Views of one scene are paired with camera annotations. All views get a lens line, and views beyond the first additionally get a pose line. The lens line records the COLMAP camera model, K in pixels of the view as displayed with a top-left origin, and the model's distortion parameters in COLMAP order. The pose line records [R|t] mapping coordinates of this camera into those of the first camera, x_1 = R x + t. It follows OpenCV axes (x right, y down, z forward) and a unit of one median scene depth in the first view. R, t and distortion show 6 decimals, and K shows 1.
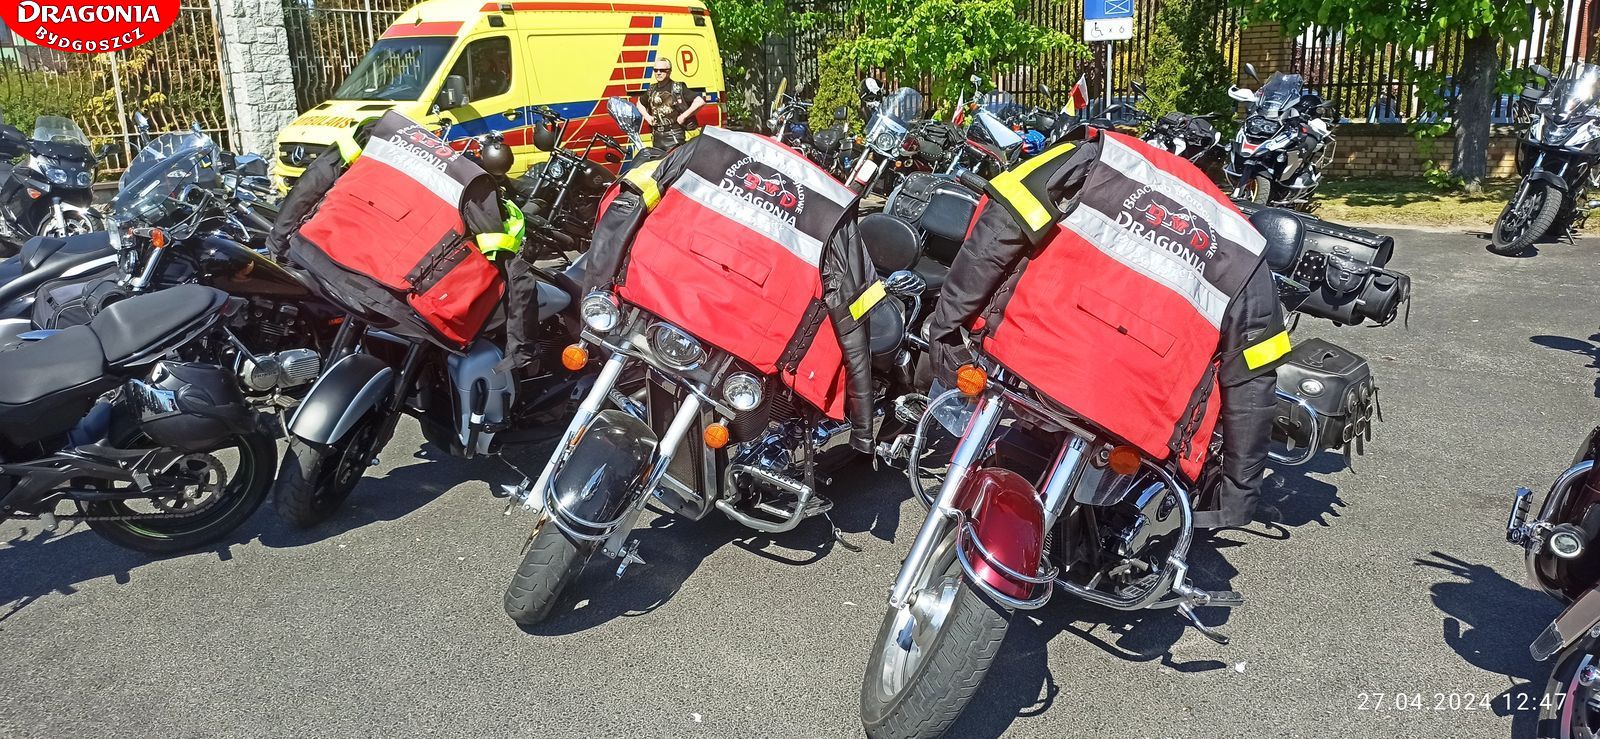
lens RADIAL K [[1182.8, 0, 796.3], [0, 1182.8, 356.0], [0, 0, 1]] dist [0.078559, -0.077470]
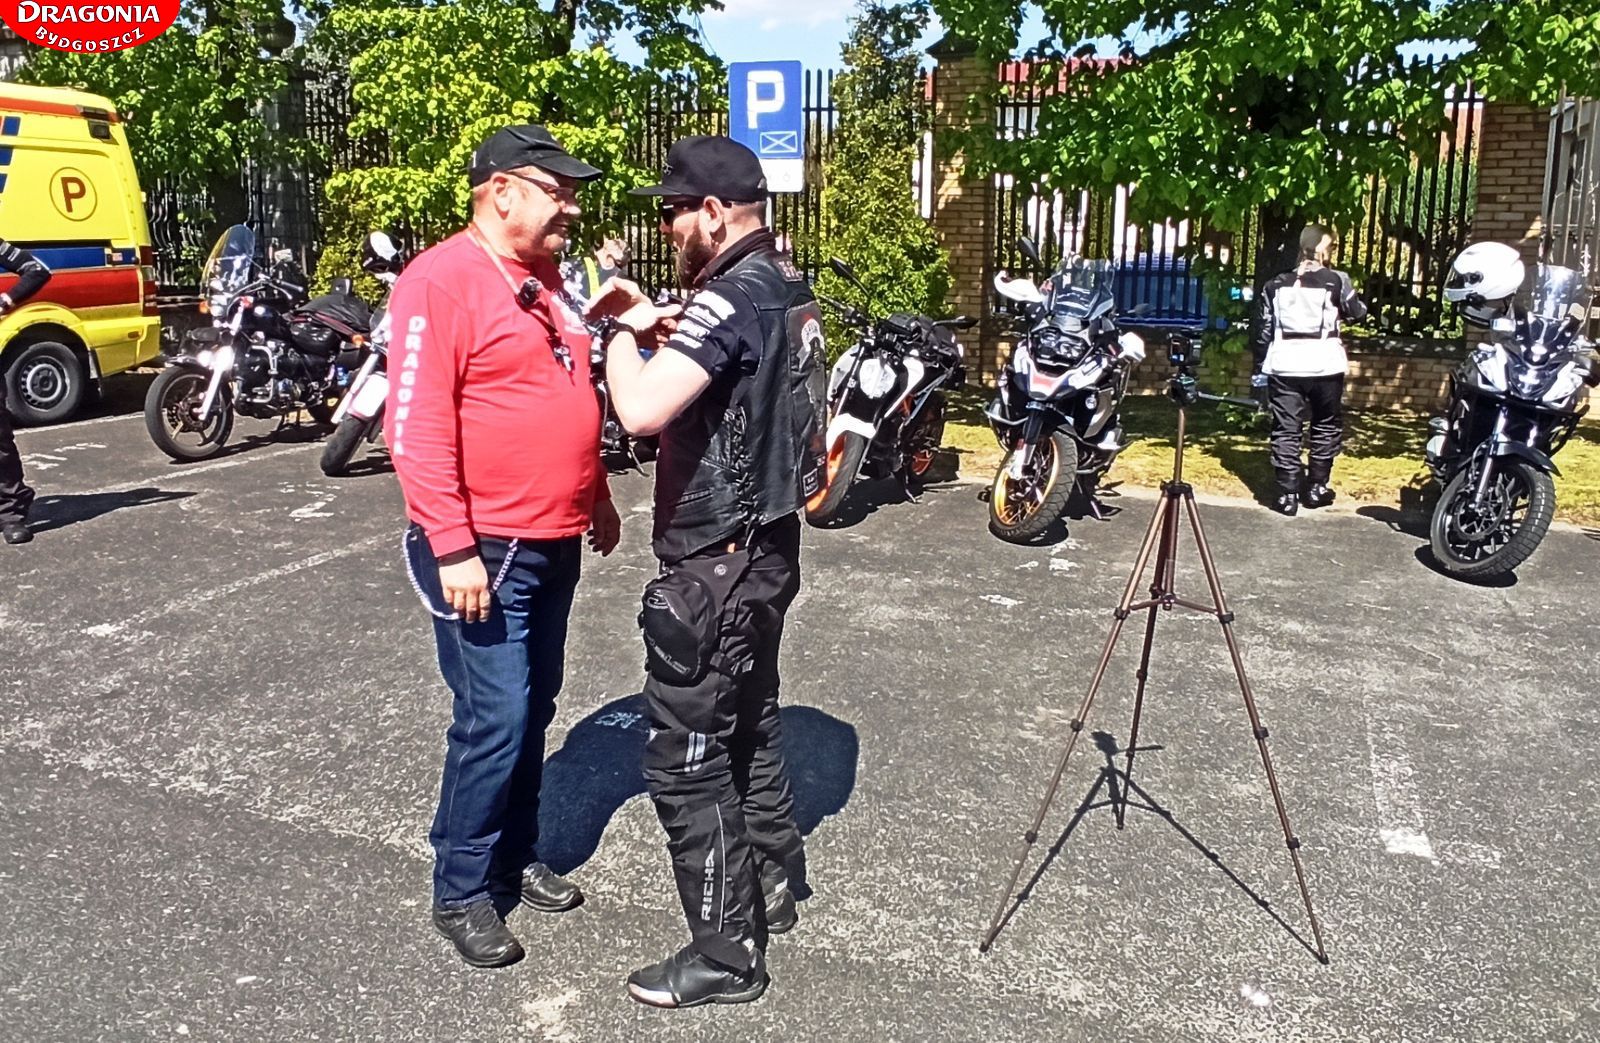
lens RADIAL K [[1300.9, 0, 798.7], [0, 1300.9, 473.7], [0, 0, 1]] dist [-0.051025, -0.002674]
pose [[0.951184, -0.014022, 0.308306, 0.076177], [0.030449, 0.998357, -0.048535, -0.101896], [-0.307119, 0.055553, 0.950048, 0.440881]]
